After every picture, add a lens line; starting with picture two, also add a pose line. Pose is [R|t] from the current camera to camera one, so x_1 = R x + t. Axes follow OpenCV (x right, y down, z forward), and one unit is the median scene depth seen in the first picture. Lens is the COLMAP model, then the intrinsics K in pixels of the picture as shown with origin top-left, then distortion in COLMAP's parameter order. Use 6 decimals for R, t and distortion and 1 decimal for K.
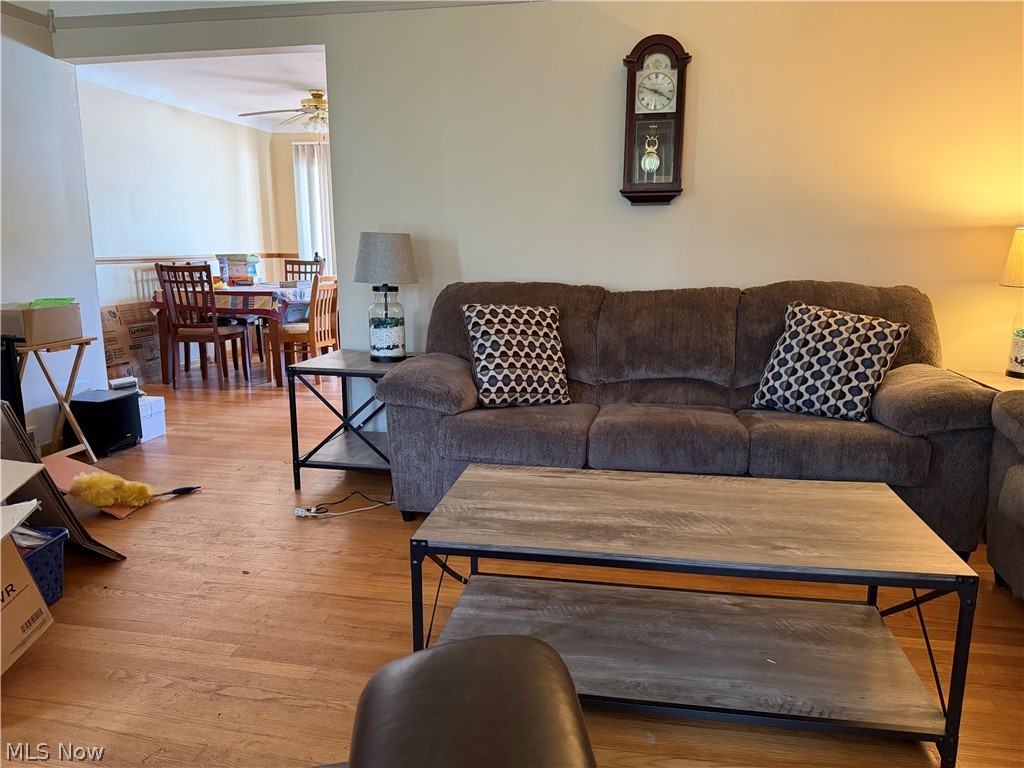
lens RADIAL K [[724.9, 0, 507.8], [0, 724.9, 387.1], [0, 0, 1]] dist [0.128229, -0.169788]
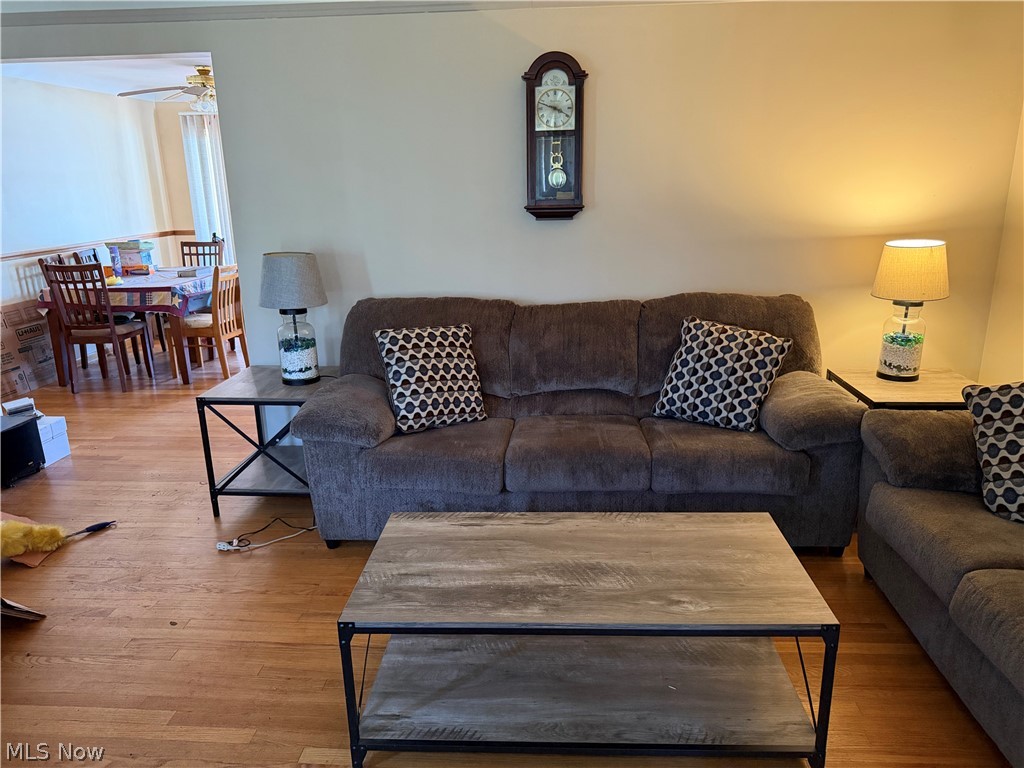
lens RADIAL K [[724.9, 0, 507.8], [0, 724.9, 387.1], [0, 0, 1]] dist [0.128229, -0.169788]
pose [[0.992642, -0.052521, 0.109106, 0.006277], [0.043183, 0.995336, 0.086259, -0.119859], [-0.113128, -0.080912, 0.990280, -0.029067]]
